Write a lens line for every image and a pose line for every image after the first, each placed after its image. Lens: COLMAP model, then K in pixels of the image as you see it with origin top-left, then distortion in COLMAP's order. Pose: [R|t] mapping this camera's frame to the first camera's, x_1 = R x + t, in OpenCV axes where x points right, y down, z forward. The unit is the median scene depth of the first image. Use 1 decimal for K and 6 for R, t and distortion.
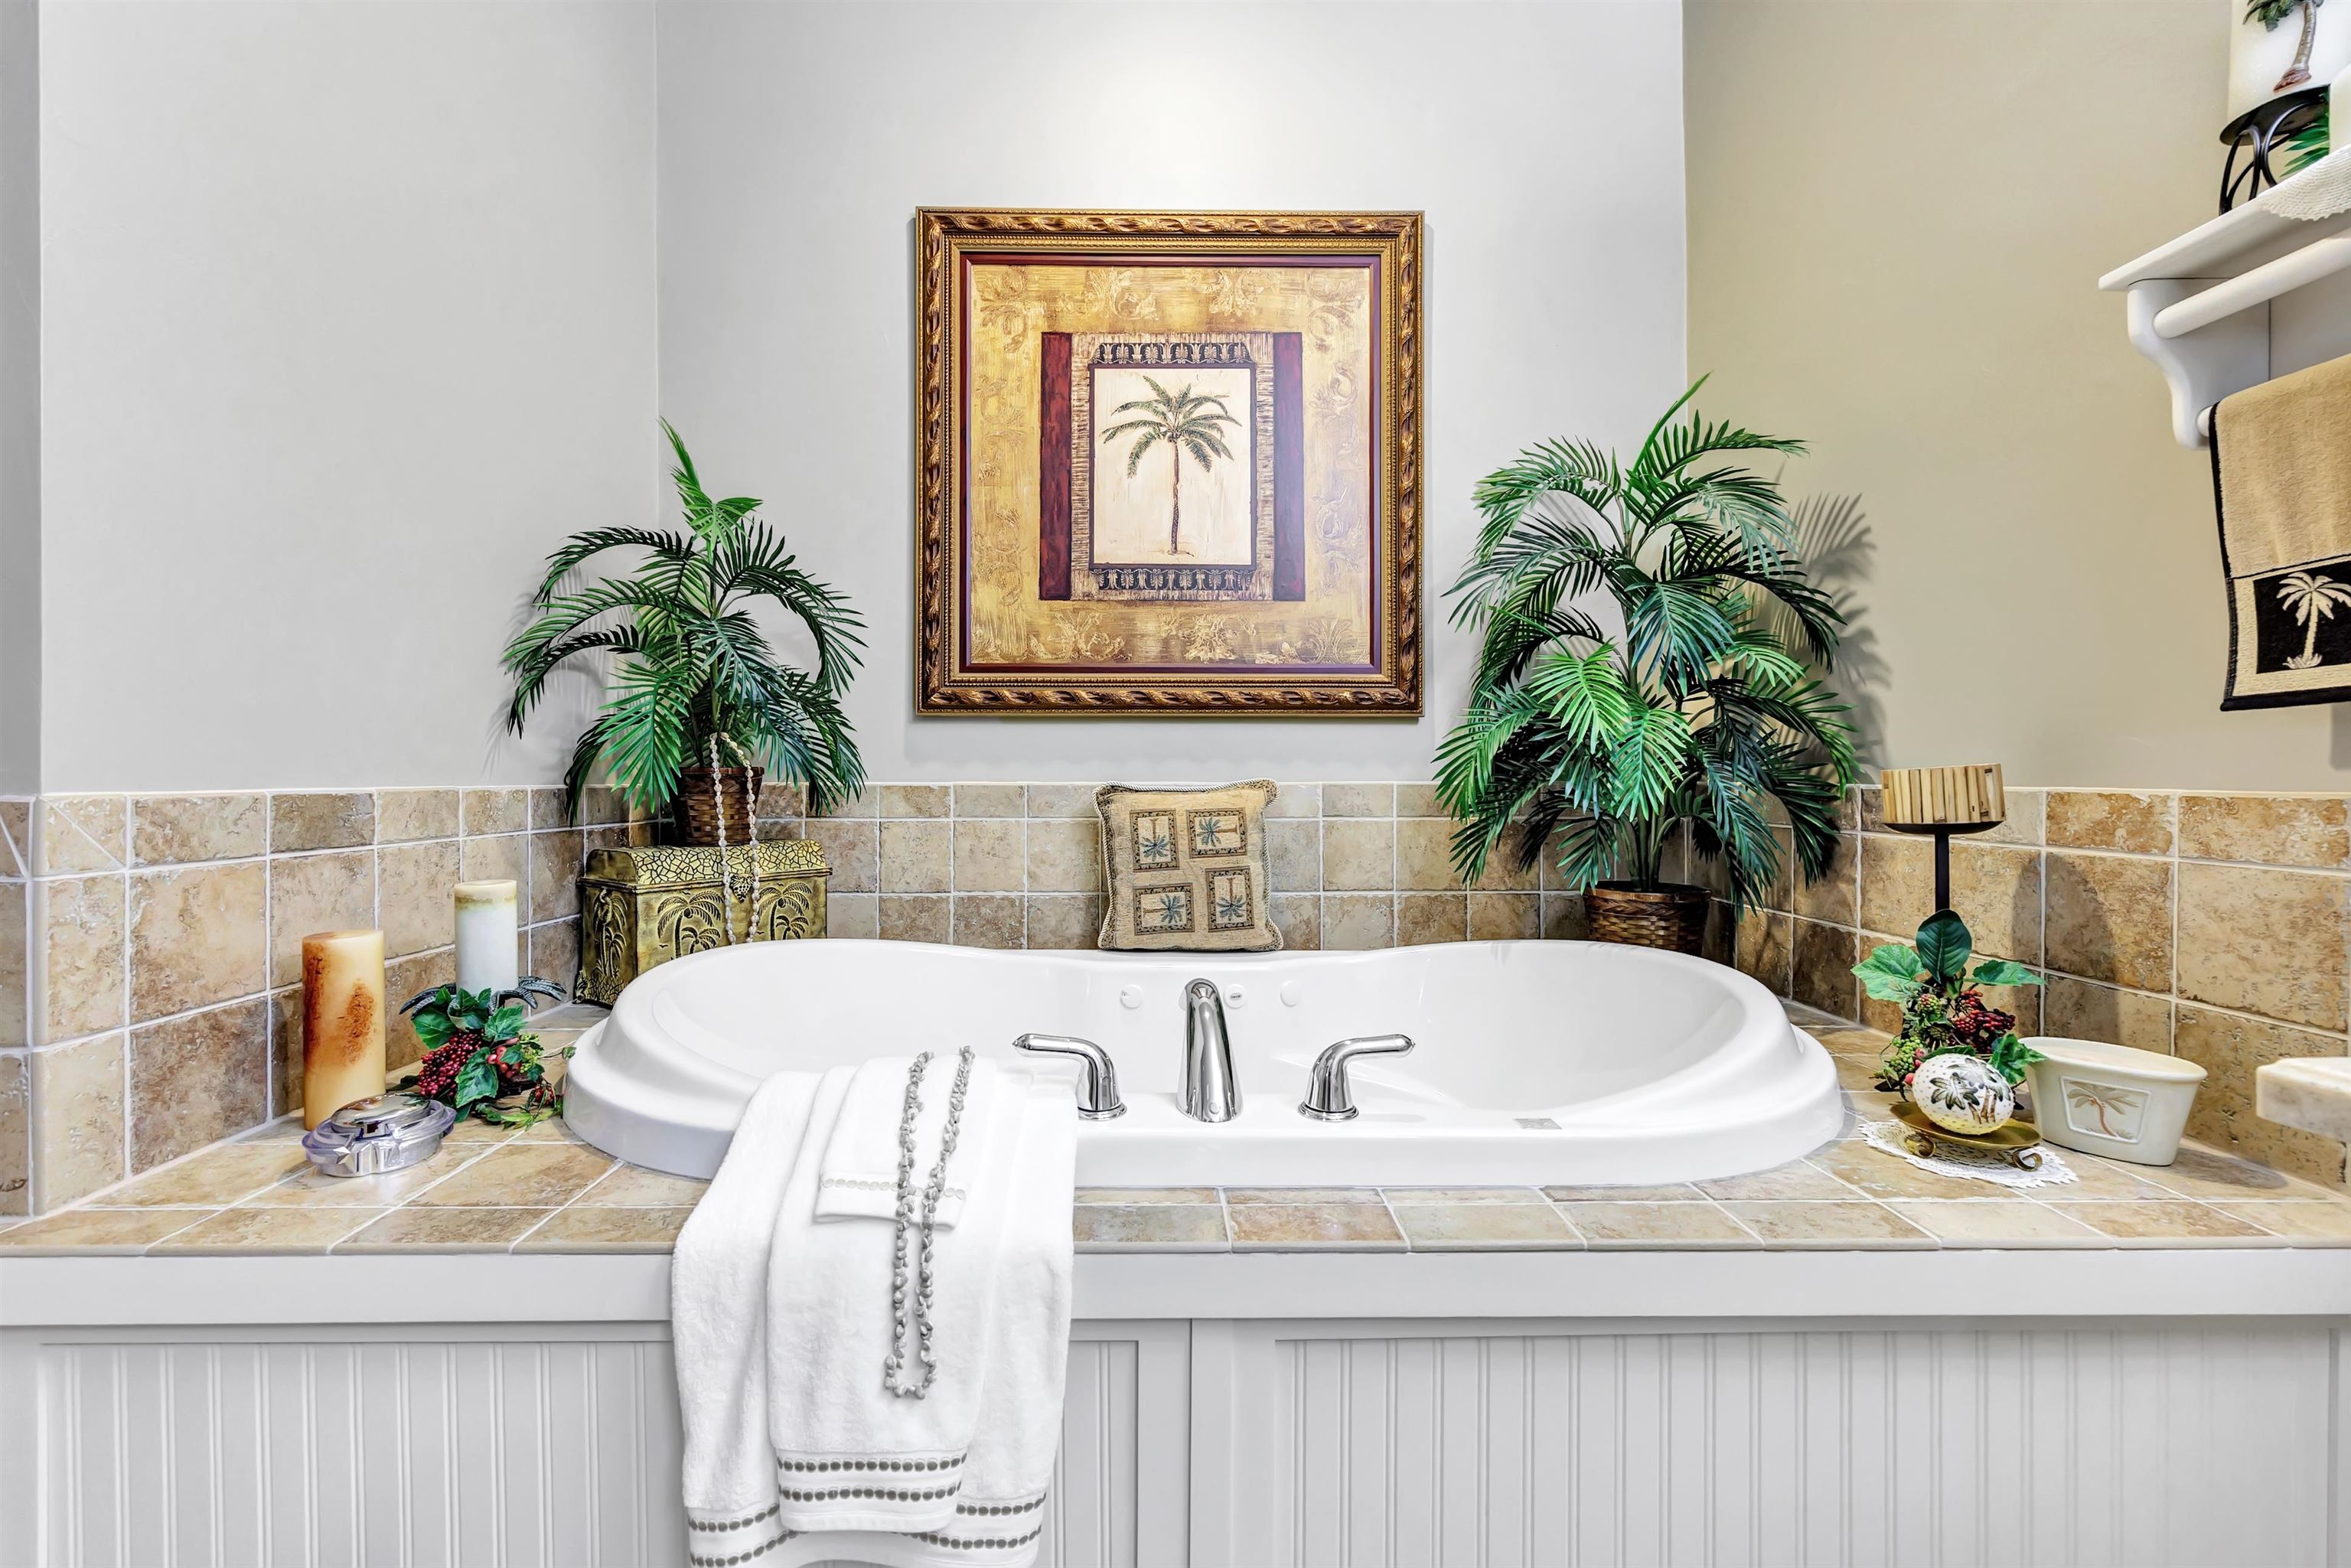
lens RADIAL K [[954.2, 0, 1156.8], [0, 954.2, 778.1], [0, 0, 1]] dist [-0.000615, 0.000072]
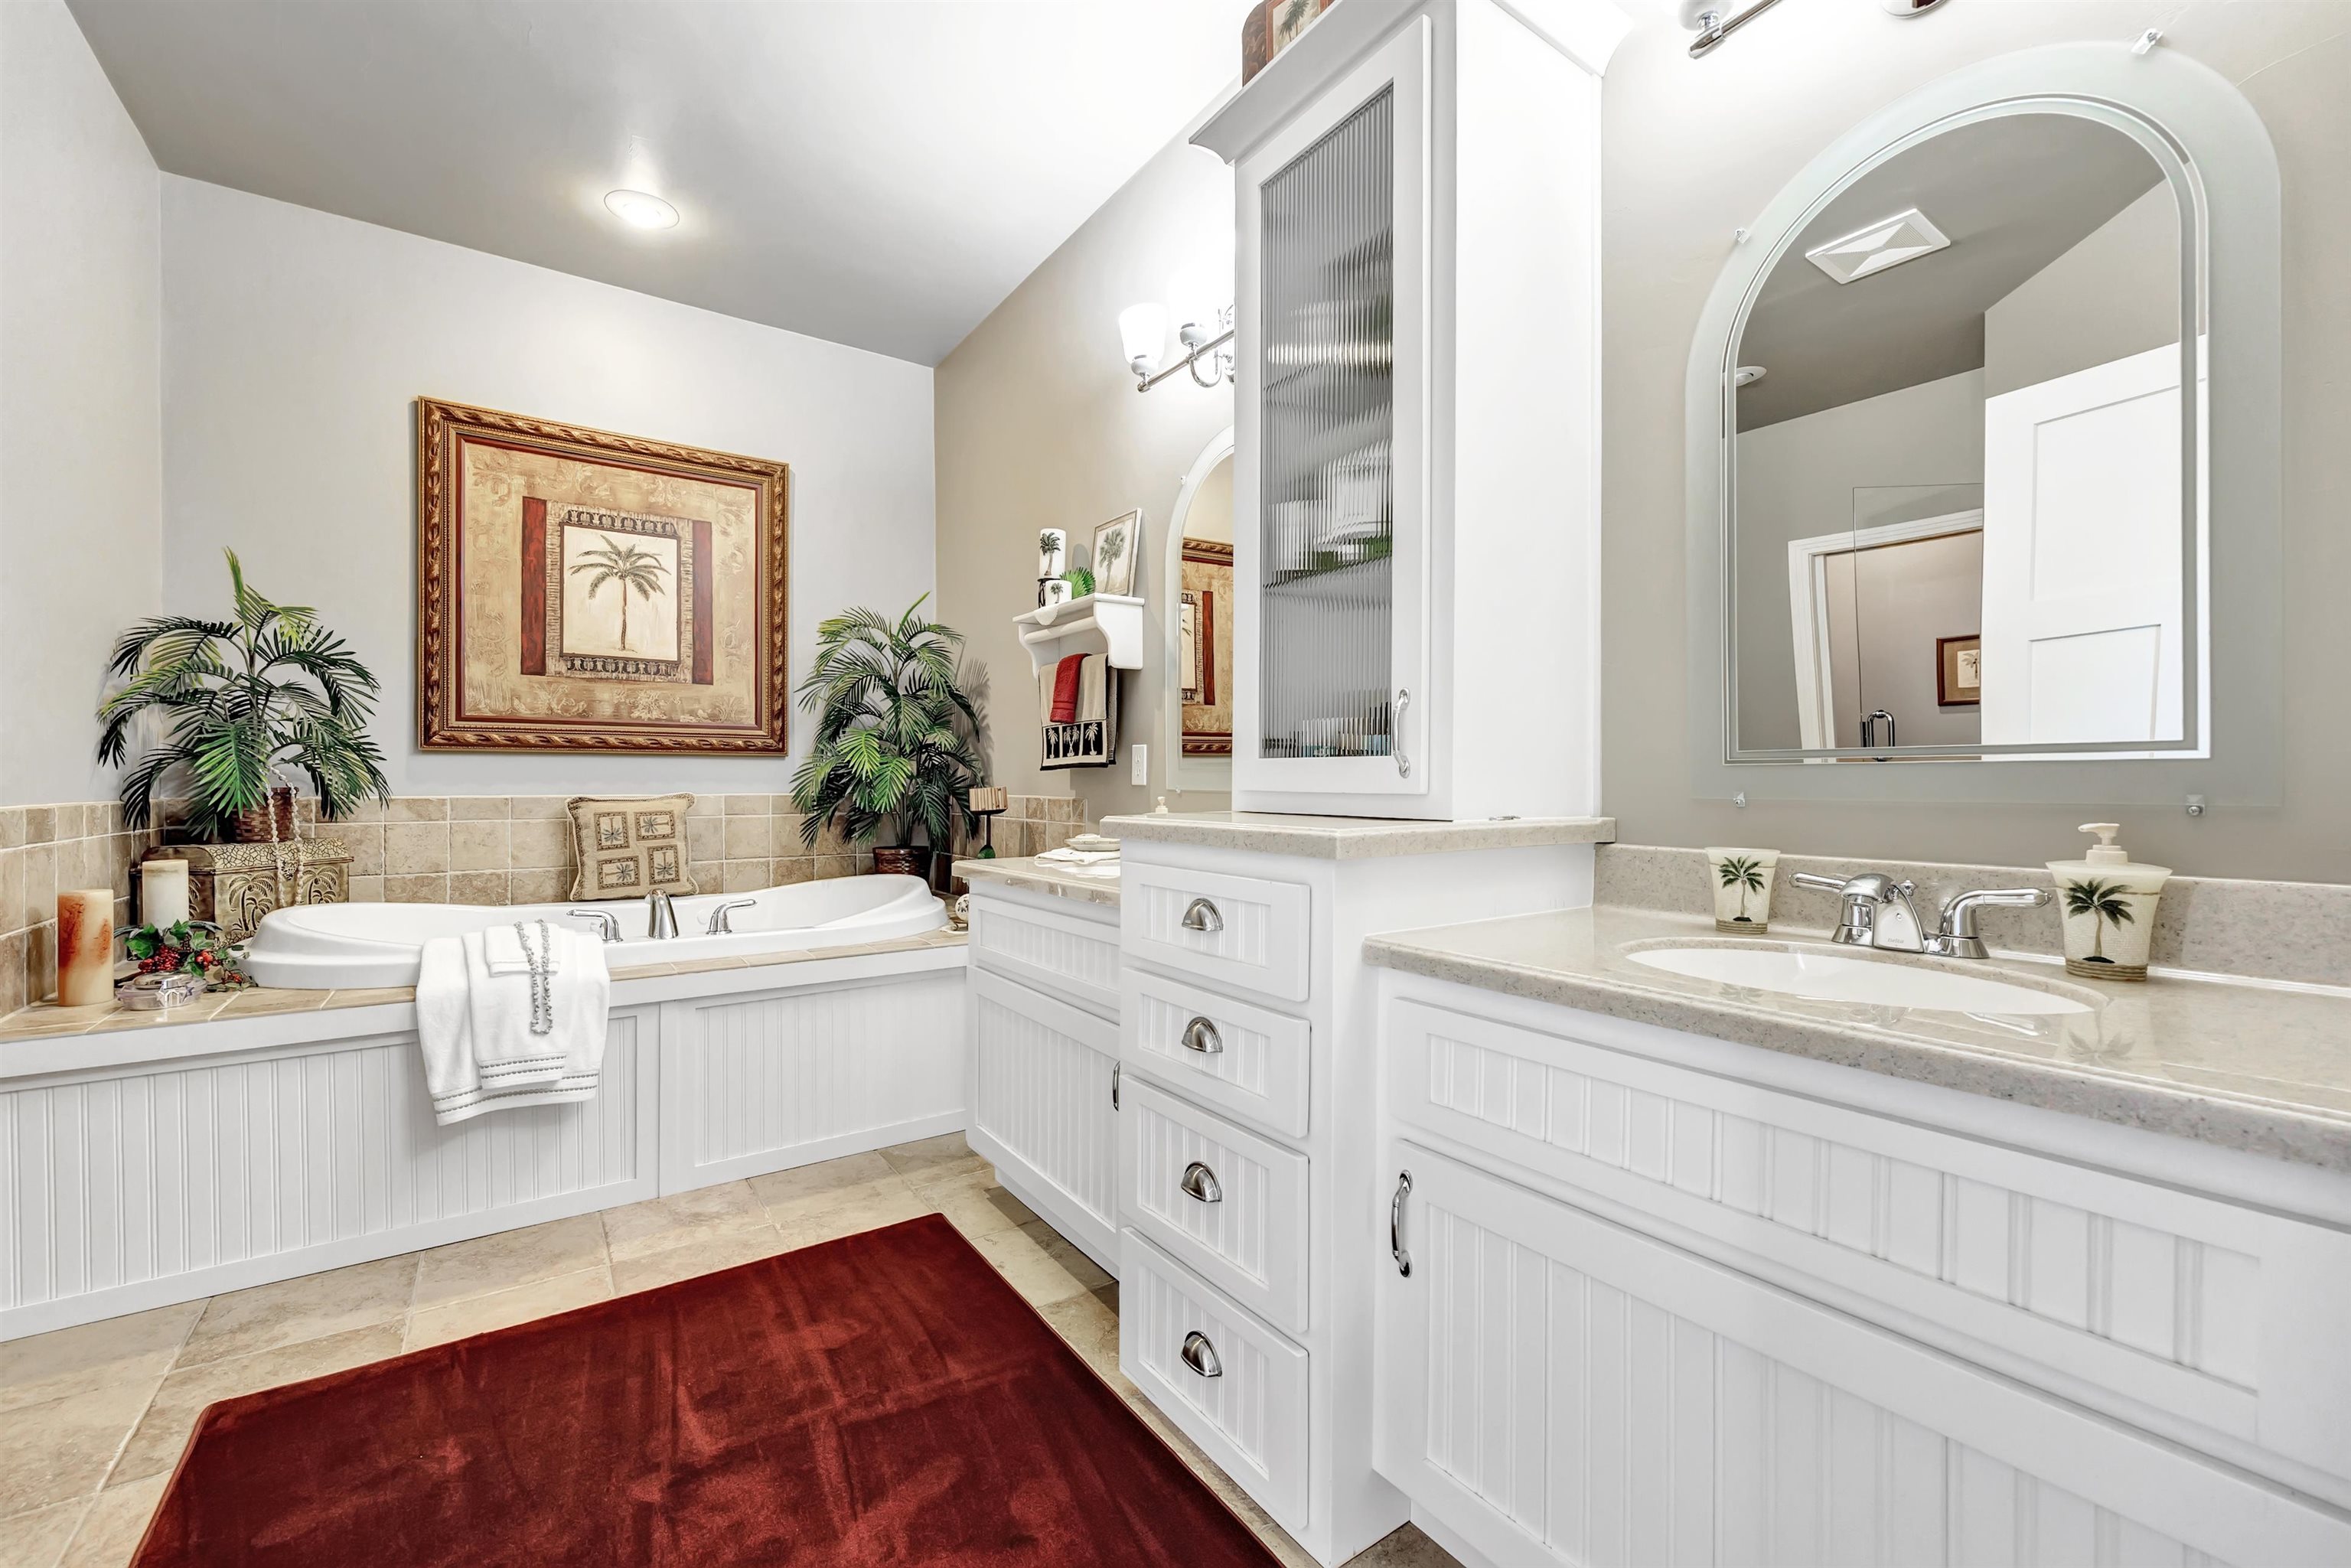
lens RADIAL K [[954.2, 0, 1156.8], [0, 954.2, 778.1], [0, 0, 1]] dist [-0.000615, 0.000072]
pose [[0.836125, 0.002282, 0.548534, -0.110018], [0.001285, 0.999980, -0.006119, -0.012875], [-0.548538, 0.005821, 0.836106, -0.812407]]
